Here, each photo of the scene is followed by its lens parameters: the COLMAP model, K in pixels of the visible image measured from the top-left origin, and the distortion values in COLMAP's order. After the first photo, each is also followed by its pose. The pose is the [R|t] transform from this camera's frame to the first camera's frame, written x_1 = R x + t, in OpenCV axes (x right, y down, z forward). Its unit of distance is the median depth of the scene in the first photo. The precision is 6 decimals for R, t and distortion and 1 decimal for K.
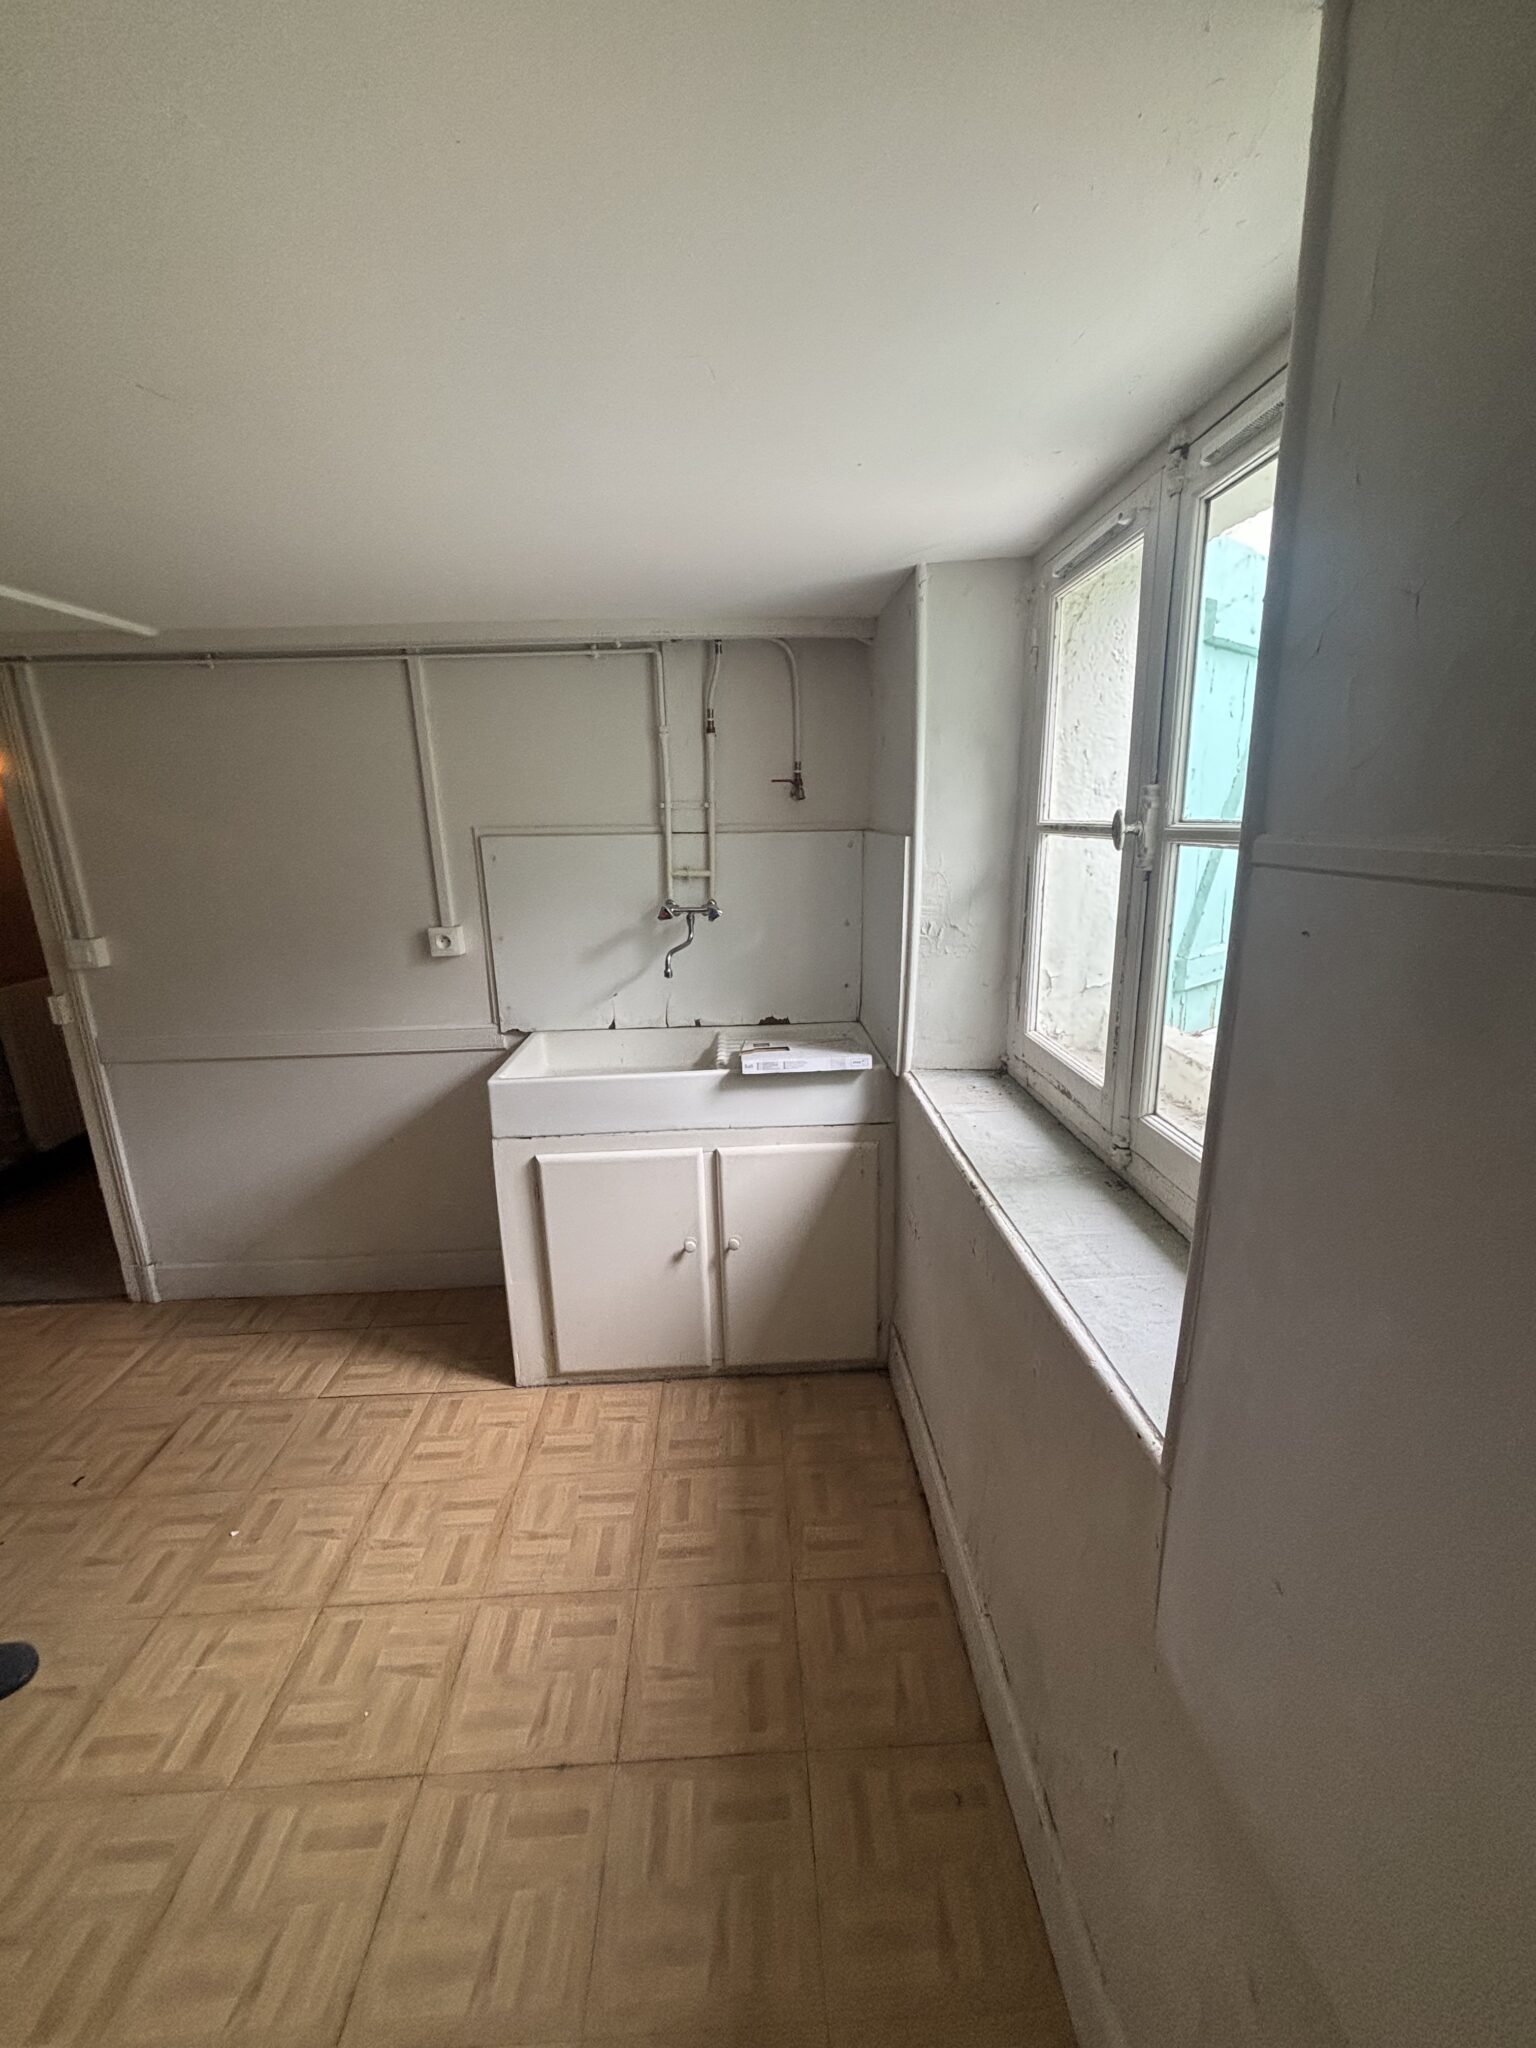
lens RADIAL K [[819.3, 0, 766.7], [0, 819.3, 1016.5], [0, 0, 1]] dist [-0.002912, -0.000250]
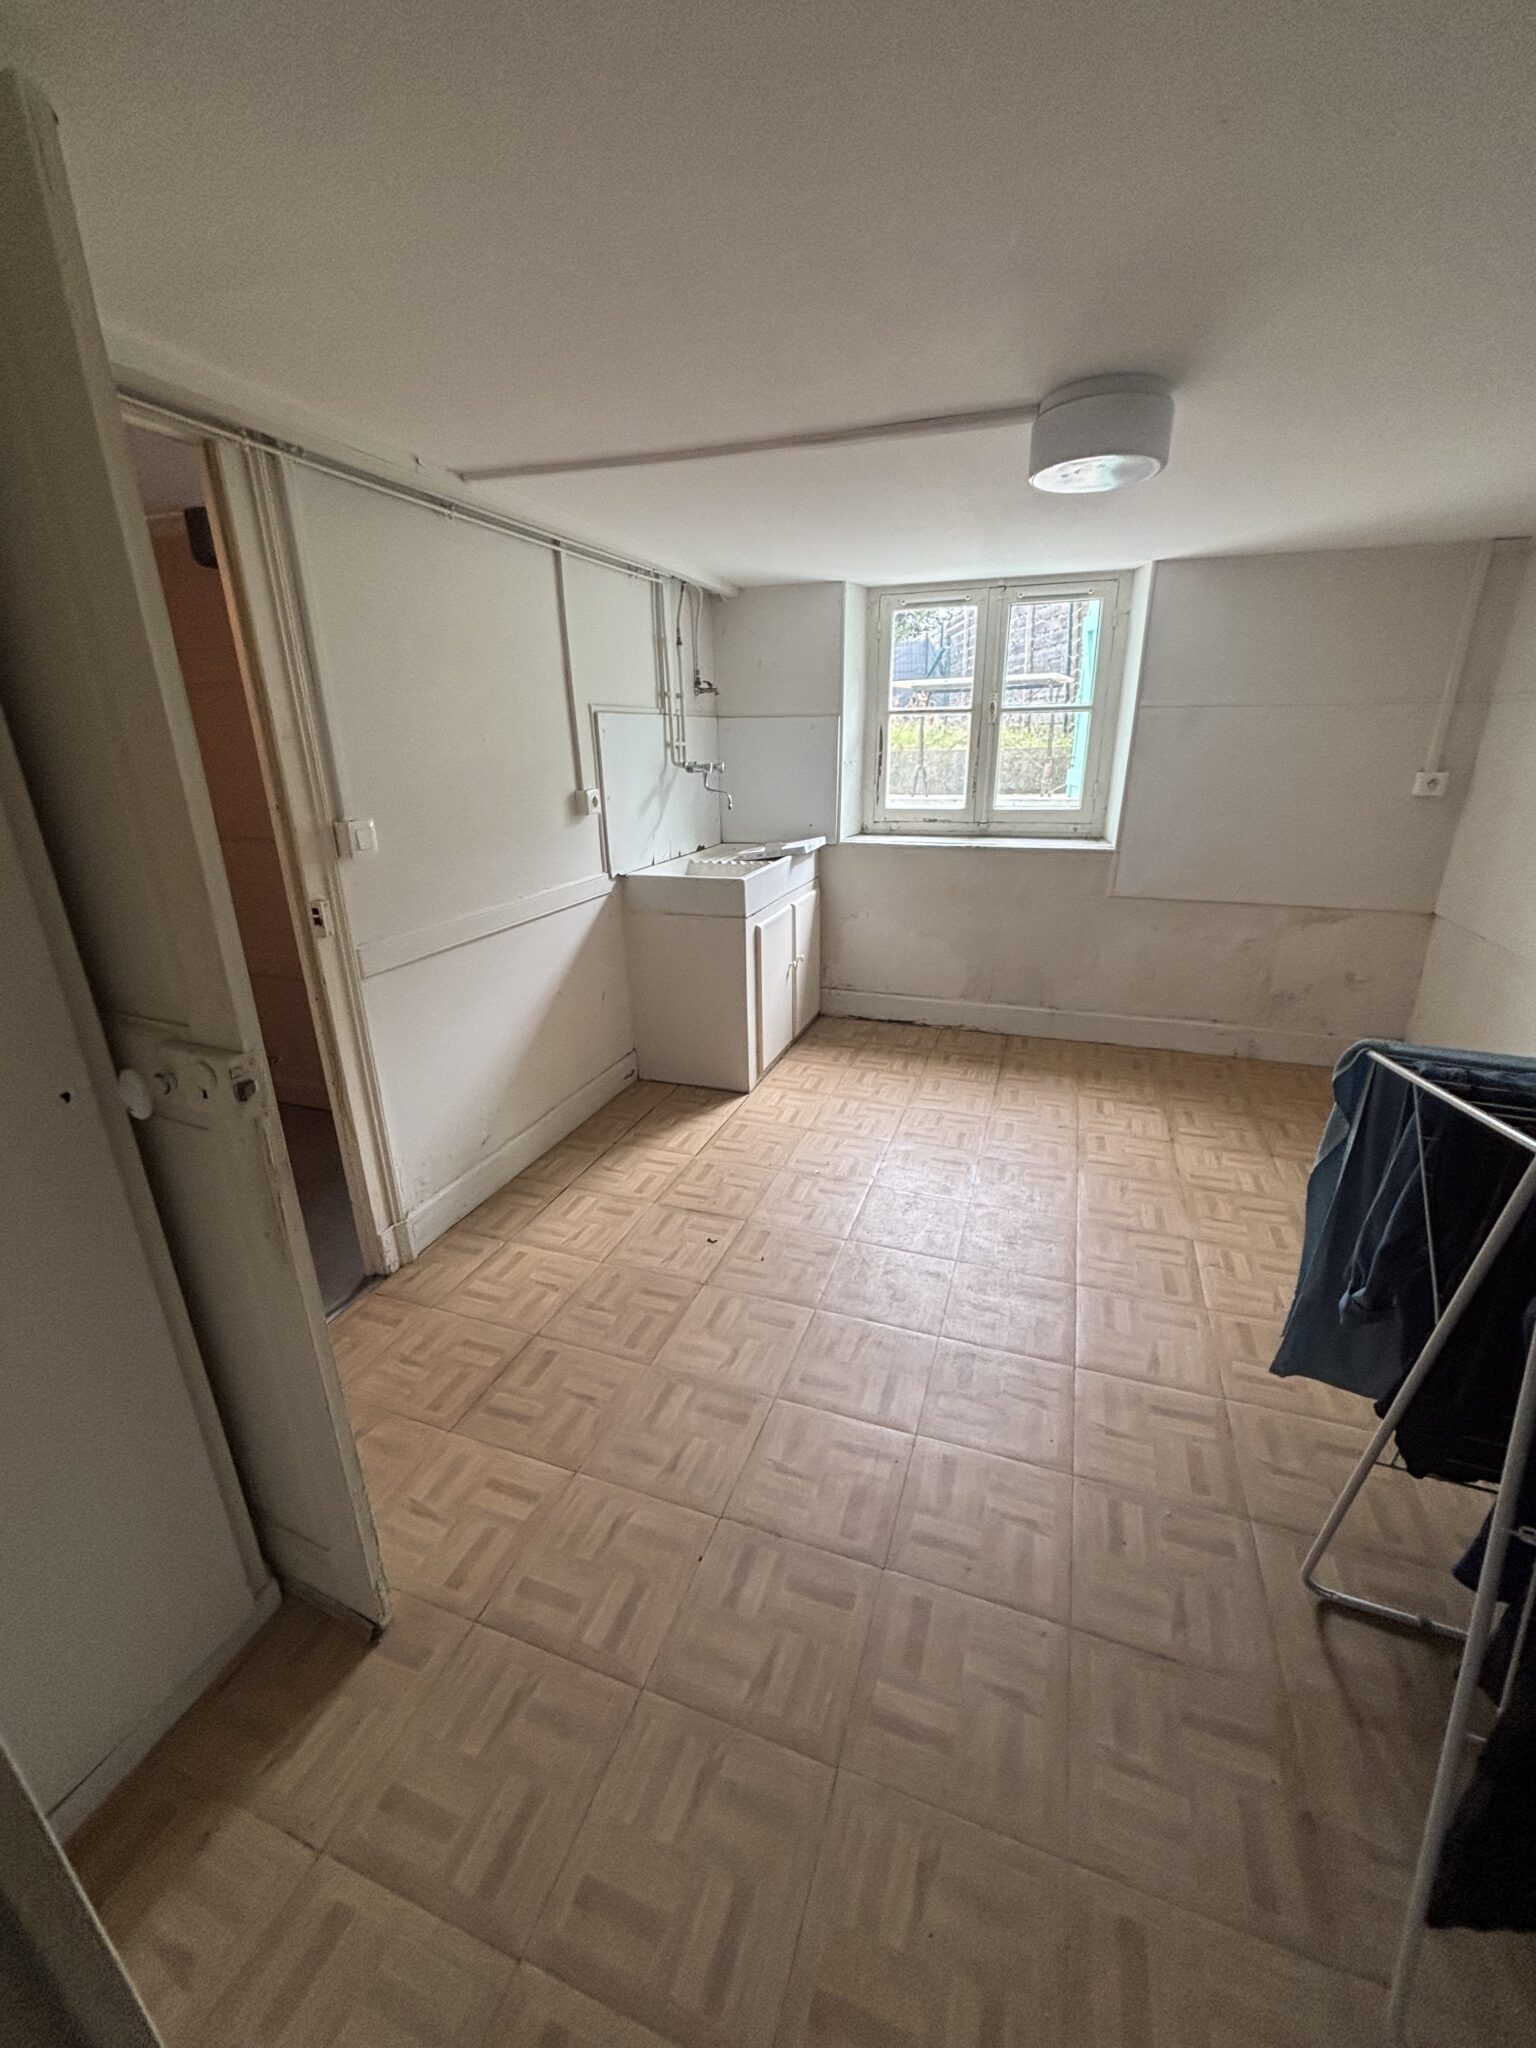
lens RADIAL K [[819.3, 0, 759.3], [0, 819.3, 1029.0], [0, 0, 1]] dist [-0.002912, -0.000250]
pose [[0.380559, -0.300220, 0.874667, -1.549197], [0.230939, 0.946721, 0.224472, 0.010939], [-0.895456, 0.116570, 0.429615, 0.326669]]
